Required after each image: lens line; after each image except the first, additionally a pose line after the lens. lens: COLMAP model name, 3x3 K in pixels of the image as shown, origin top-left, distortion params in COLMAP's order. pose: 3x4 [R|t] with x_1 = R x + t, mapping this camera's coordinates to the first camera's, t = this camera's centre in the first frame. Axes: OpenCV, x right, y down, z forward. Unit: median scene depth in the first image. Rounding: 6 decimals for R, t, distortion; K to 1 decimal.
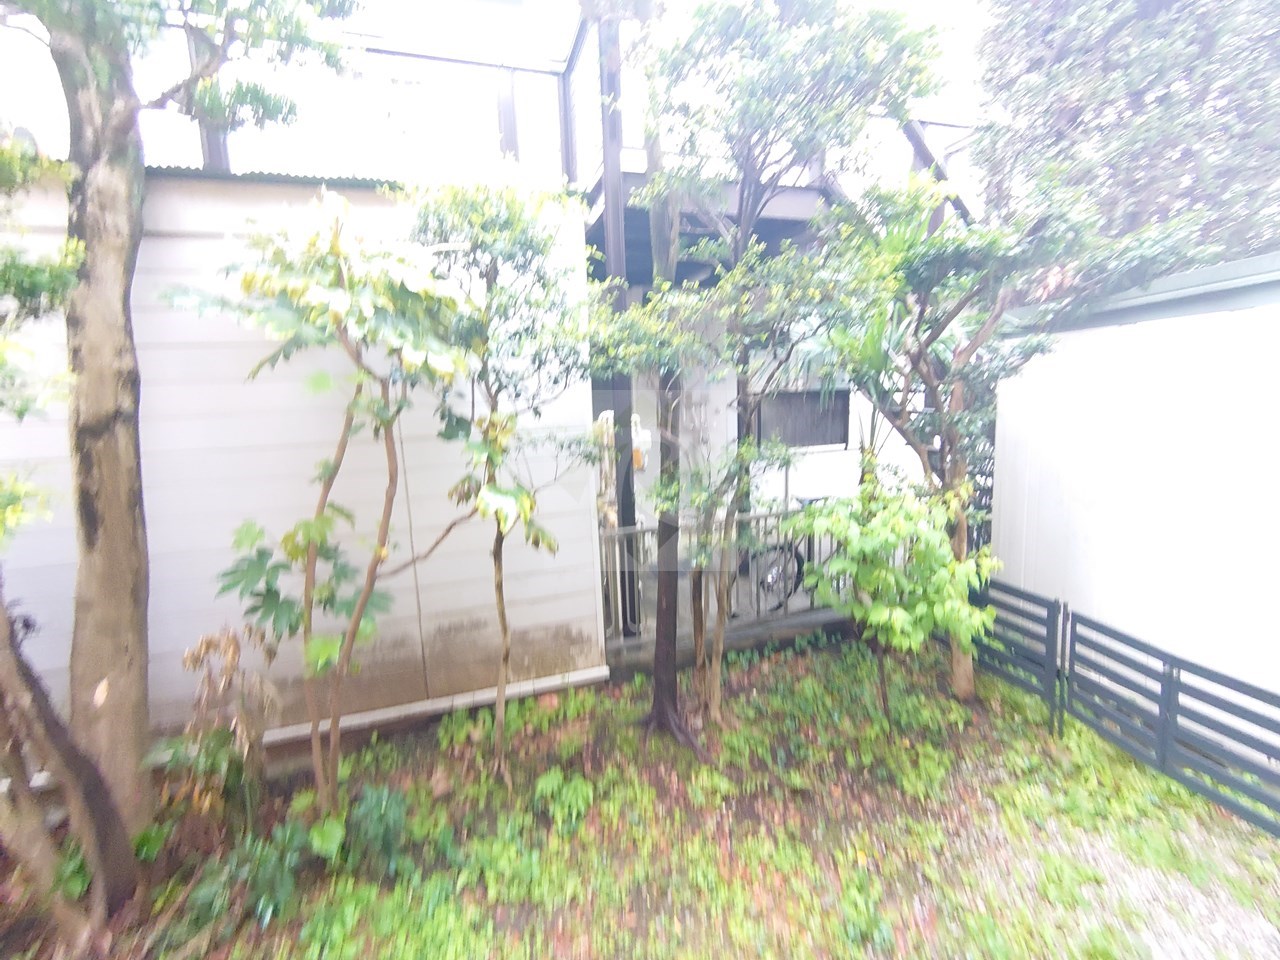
lens RADIAL K [[515.7, 0, 645.7], [0, 515.7, 479.7], [0, 0, 1]] dist [-0.014707, -0.000348]
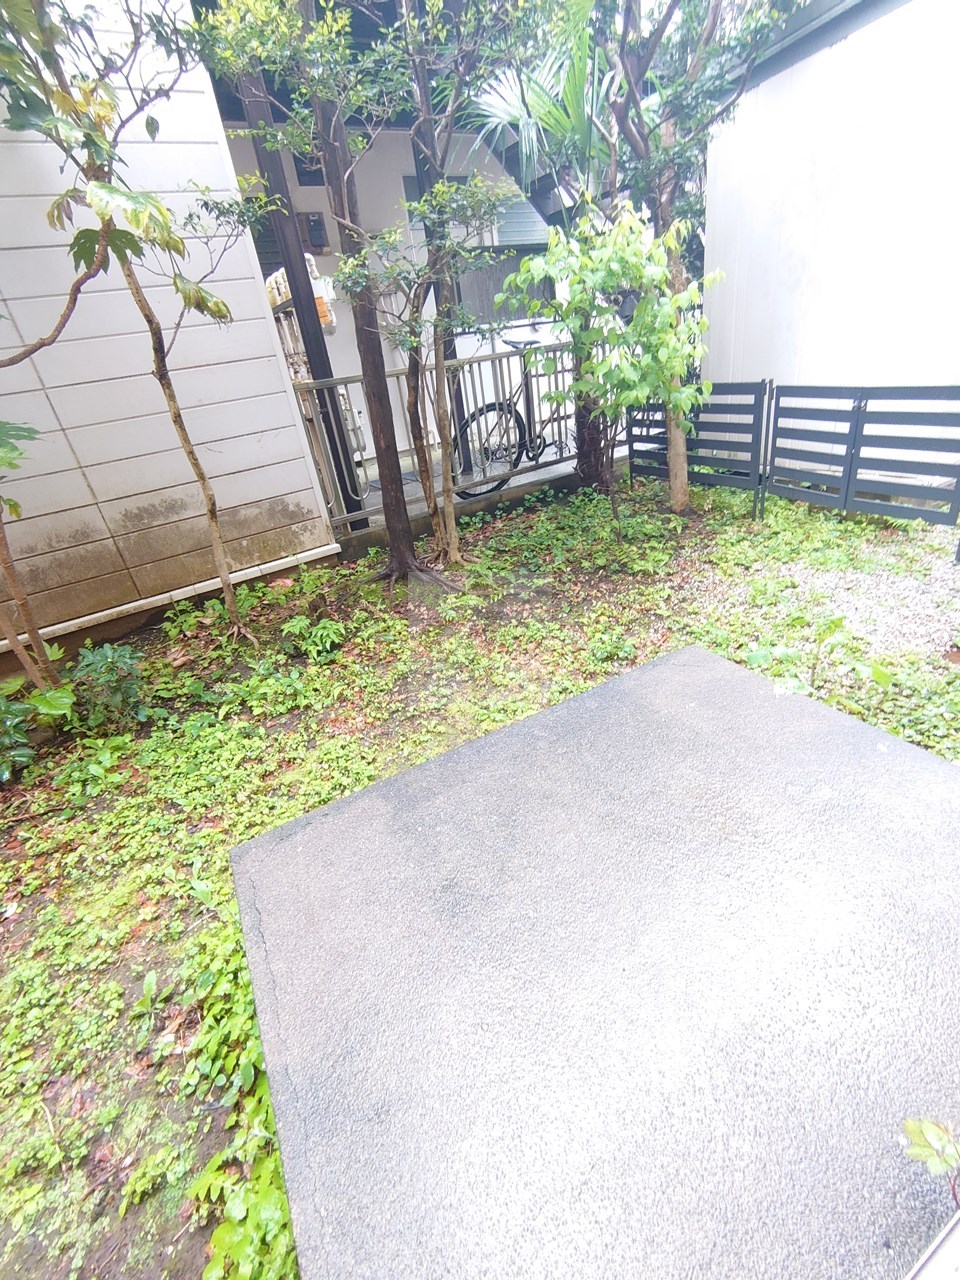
lens RADIAL K [[515.7, 0, 478.1], [0, 515.7, 643.2], [0, 0, 1]] dist [-0.014707, -0.000348]
pose [[0.966456, -0.195870, 0.166126, -0.021593], [0.133523, 0.935726, 0.326478, 0.317844], [-0.219395, -0.293345, 0.930491, 0.015921]]
